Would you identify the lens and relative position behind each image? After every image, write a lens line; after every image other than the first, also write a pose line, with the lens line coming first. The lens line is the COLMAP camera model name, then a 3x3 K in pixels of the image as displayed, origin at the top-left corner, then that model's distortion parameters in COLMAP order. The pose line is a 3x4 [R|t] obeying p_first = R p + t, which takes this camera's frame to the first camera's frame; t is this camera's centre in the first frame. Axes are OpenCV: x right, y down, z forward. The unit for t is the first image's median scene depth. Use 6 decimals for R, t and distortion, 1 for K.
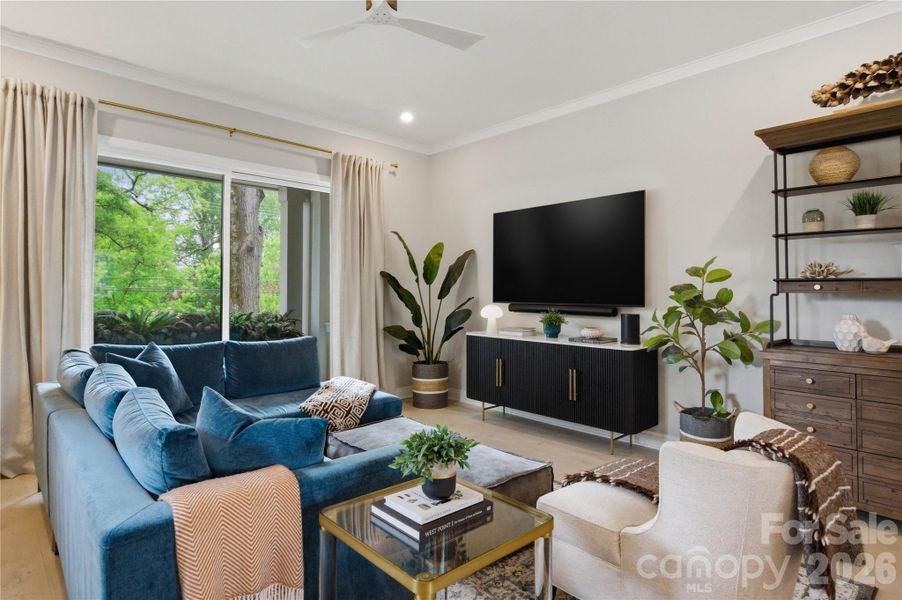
lens RADIAL K [[508.5, 0, 451.3], [0, 508.5, 280.4], [0, 0, 1]] dist [0.020696, -0.001981]
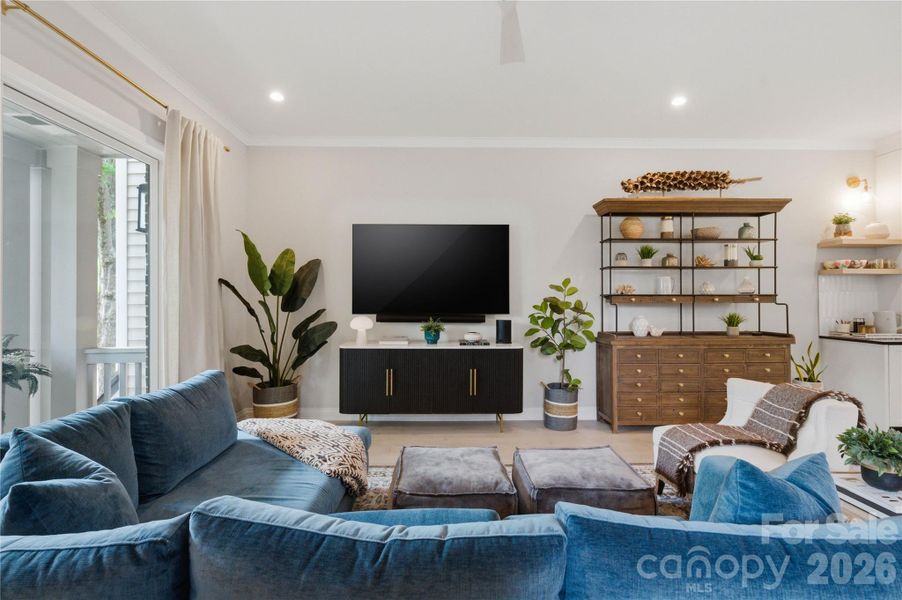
lens RADIAL K [[409.0, 0, 448.0], [0, 409.0, 297.6], [0, 0, 1]] dist [-0.002242, 0.000920]
pose [[0.665687, 0.000308, 0.746231, -0.503209], [-0.013204, 0.999848, 0.011366, -0.000567], [-0.746115, -0.017419, 0.665590, 0.416515]]
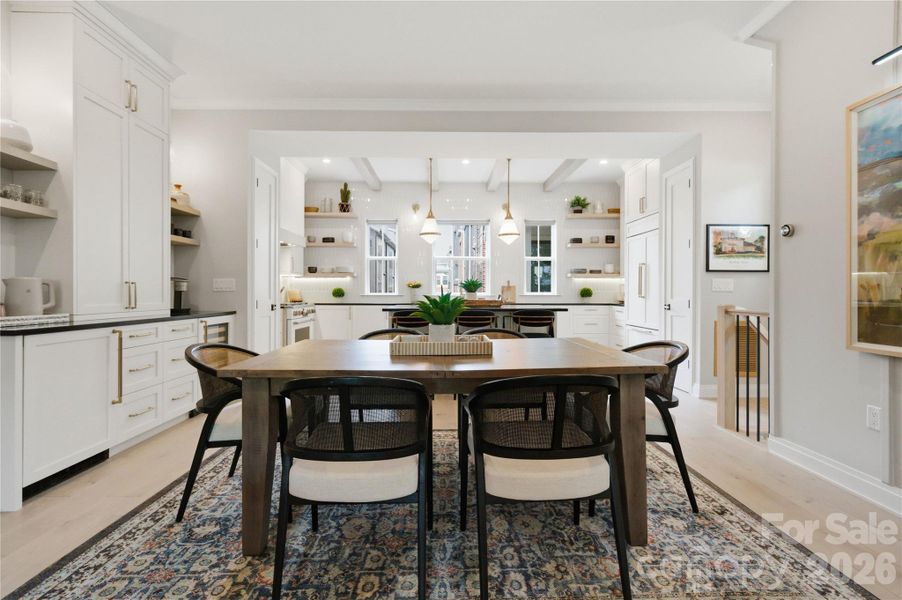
lens RADIAL K [[423.1, 0, 448.7], [0, 423.1, 293.3], [0, 0, 1]] dist [-0.000311, 0.003178]
pose [[-0.742246, -0.003885, 0.670116, 0.125025], [-0.018862, 0.999708, -0.015096, 0.051469], [-0.669862, -0.023845, -0.742103, 0.324444]]
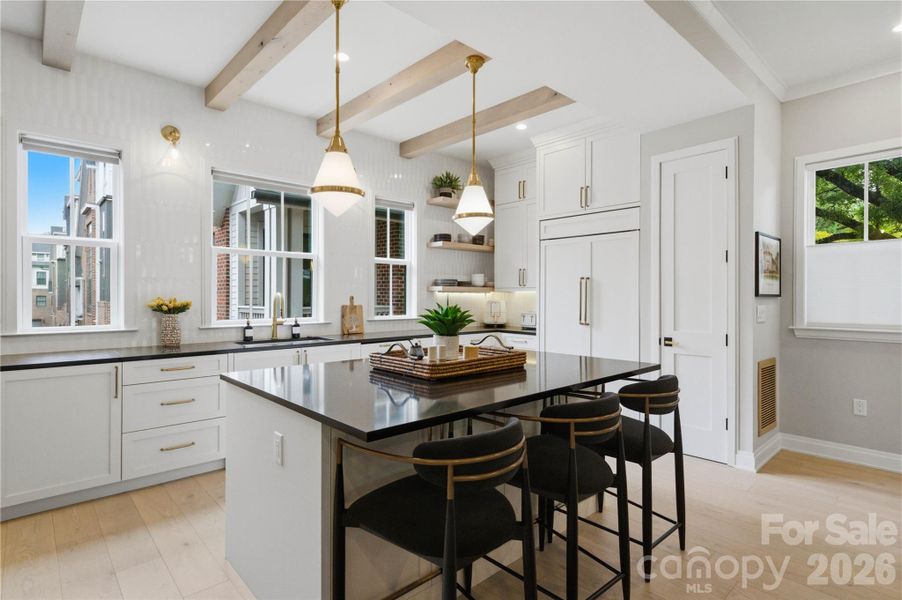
lens RADIAL K [[460.2, 0, 447.4], [0, 460.2, 295.4], [0, 0, 1]] dist [0.005555, 0.000347]
pose [[-0.999947, -0.003803, 0.009602, 0.900334], [-0.004059, 0.999631, -0.026864, -0.006627], [-0.009496, -0.026902, -0.999593, -0.039022]]
